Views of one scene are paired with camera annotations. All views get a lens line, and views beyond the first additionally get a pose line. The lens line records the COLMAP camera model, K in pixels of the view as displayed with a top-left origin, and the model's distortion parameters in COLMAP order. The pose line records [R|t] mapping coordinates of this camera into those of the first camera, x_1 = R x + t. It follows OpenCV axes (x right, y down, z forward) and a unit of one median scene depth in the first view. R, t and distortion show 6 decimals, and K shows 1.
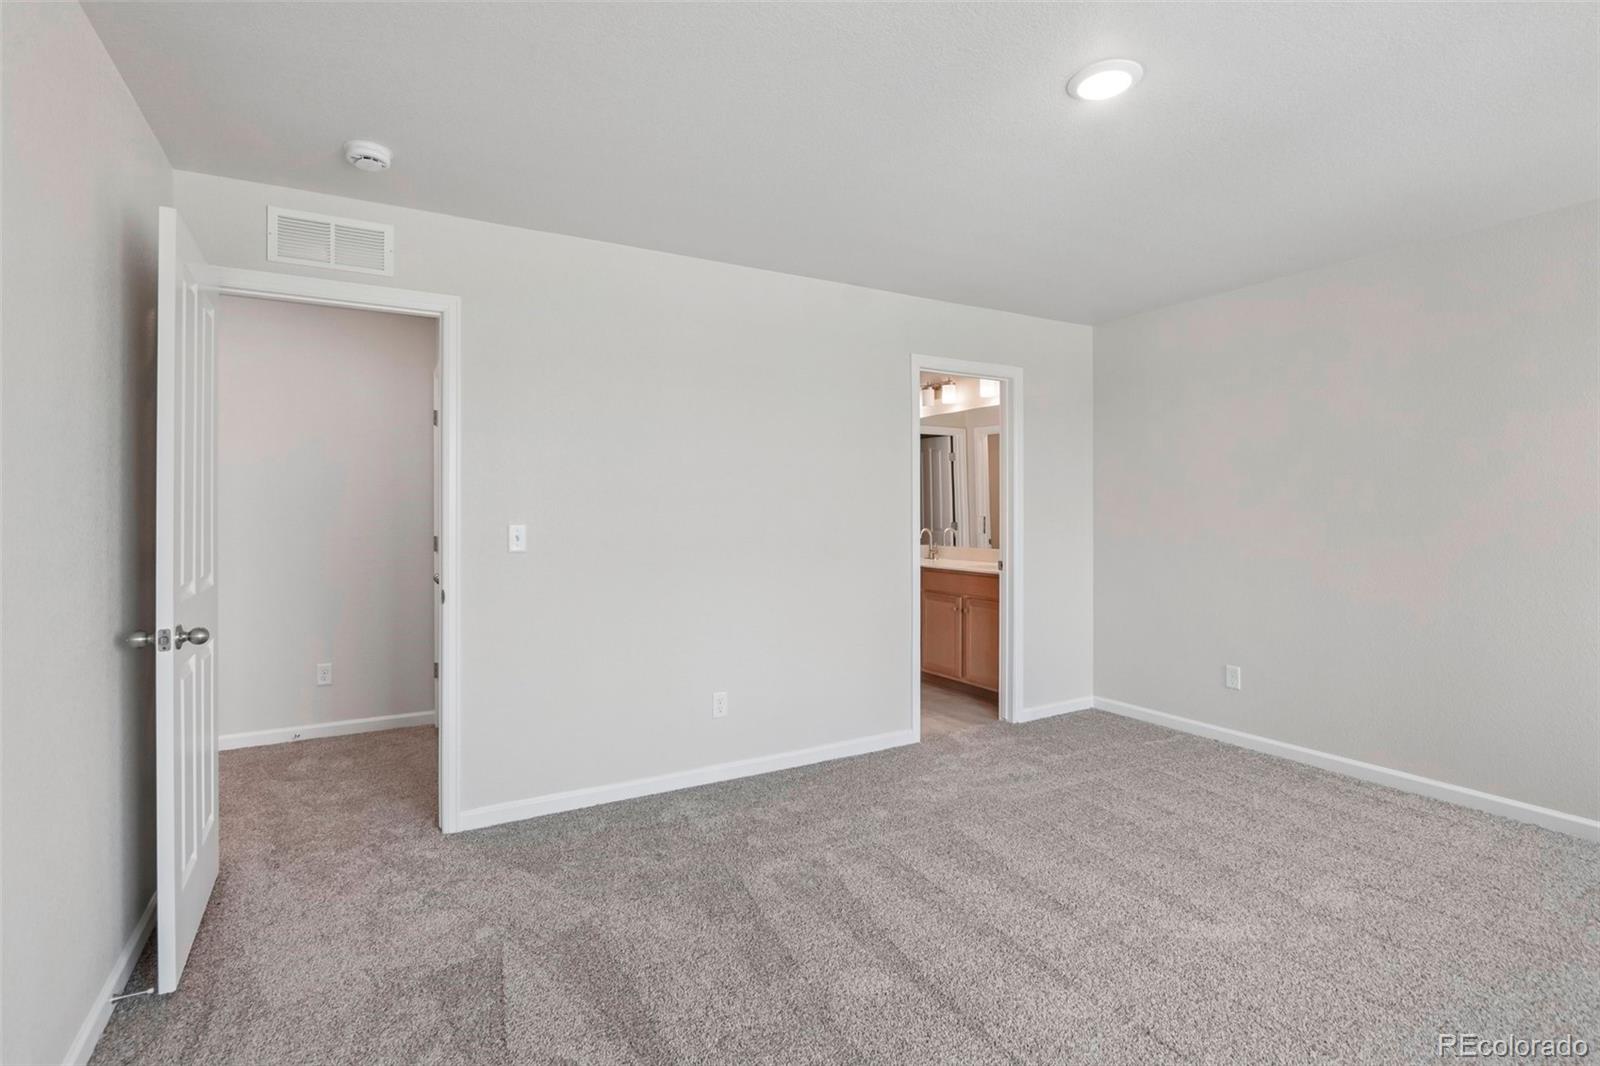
lens RADIAL K [[748.4, 0, 779.9], [0, 748.4, 515.1], [0, 0, 1]] dist [-0.004404, -0.000298]
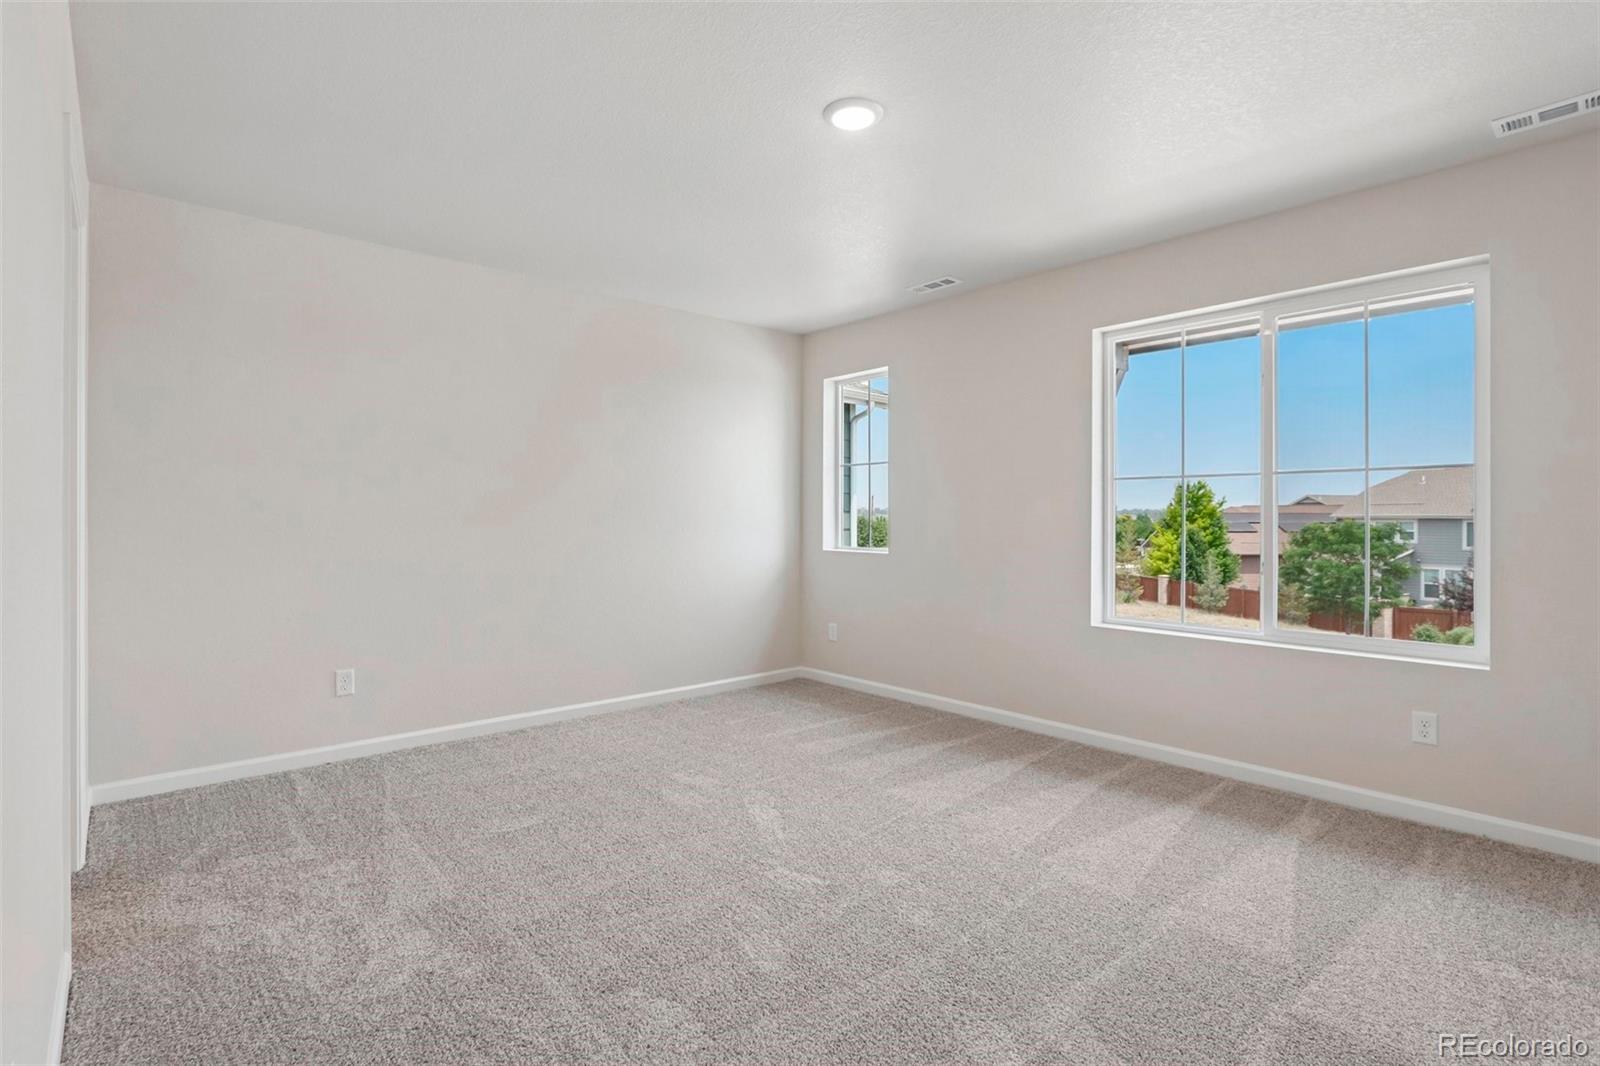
lens RADIAL K [[744.9, 0, 815.5], [0, 744.9, 524.9], [0, 0, 1]] dist [-0.003276, -0.000444]
pose [[-0.235261, -0.001544, 0.971931, -0.465115], [0.000740, 0.999998, 0.001768, 0.044298], [-0.971932, 0.001135, -0.235259, 0.878019]]
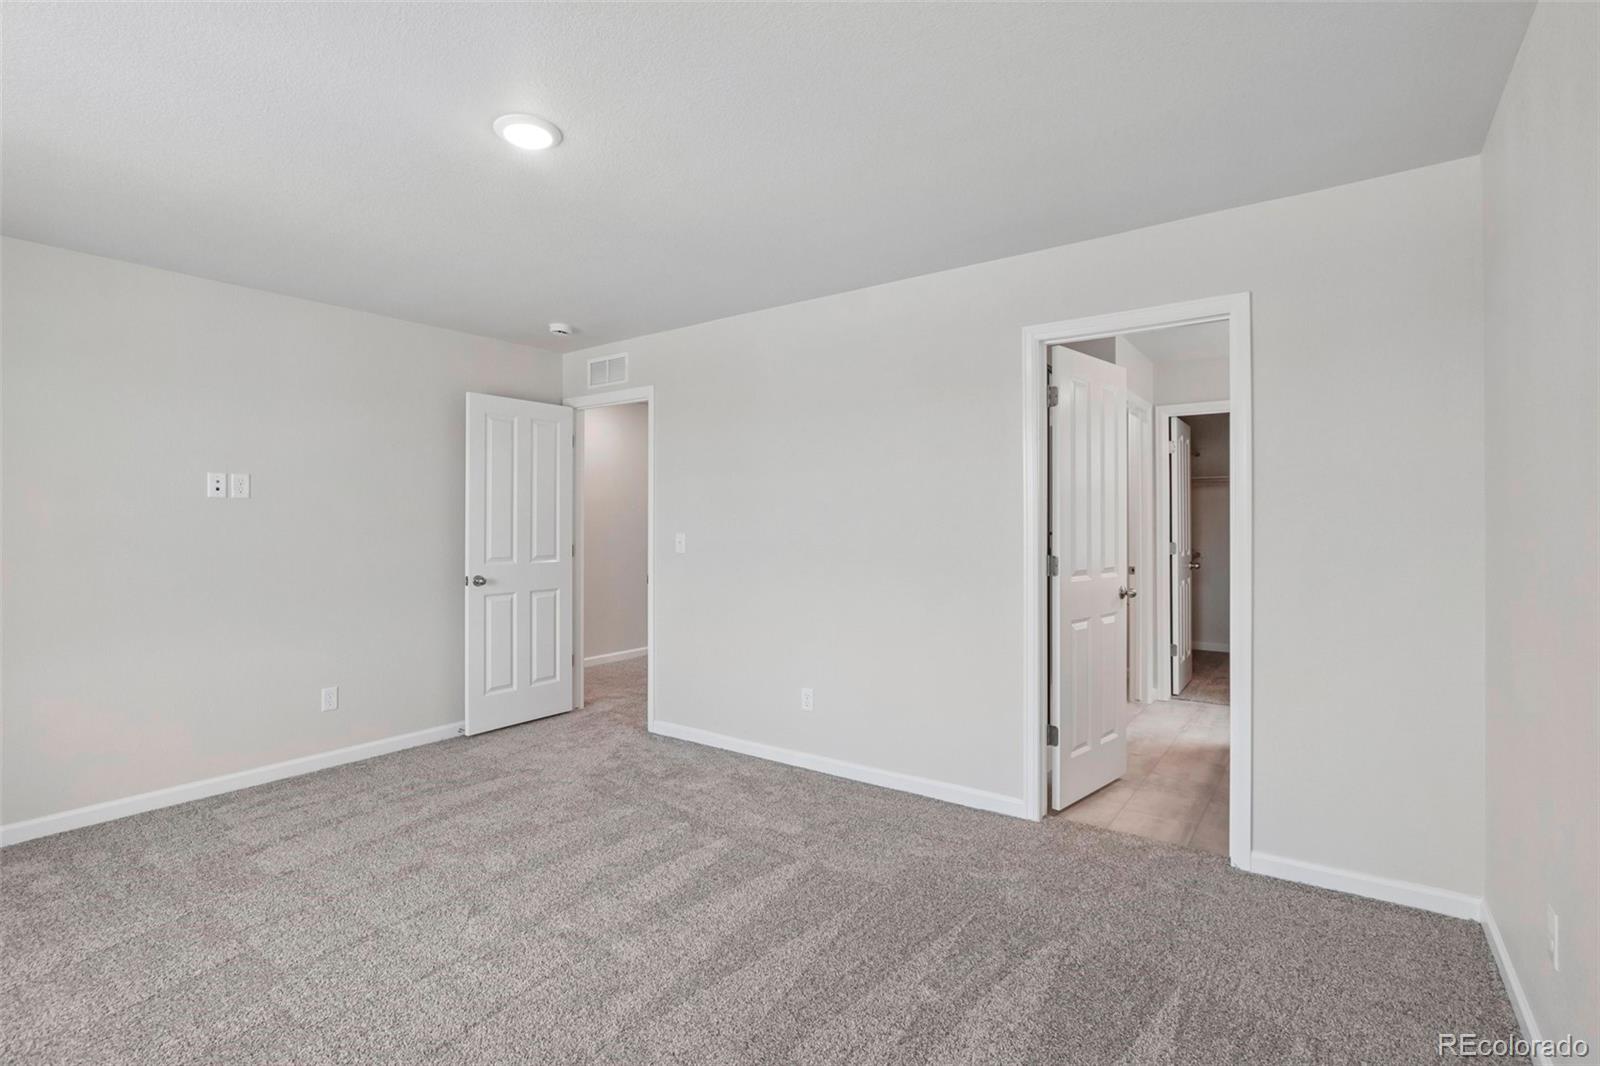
lens RADIAL K [[759.5, 0, 766.3], [0, 759.5, 525.0], [0, 0, 1]] dist [-0.000426, -0.000030]
pose [[0.397381, -0.001514, -0.917653, 1.057612], [0.001066, 0.999999, -0.001188, -0.002610], [0.917653, -0.000506, 0.397382, 0.573484]]
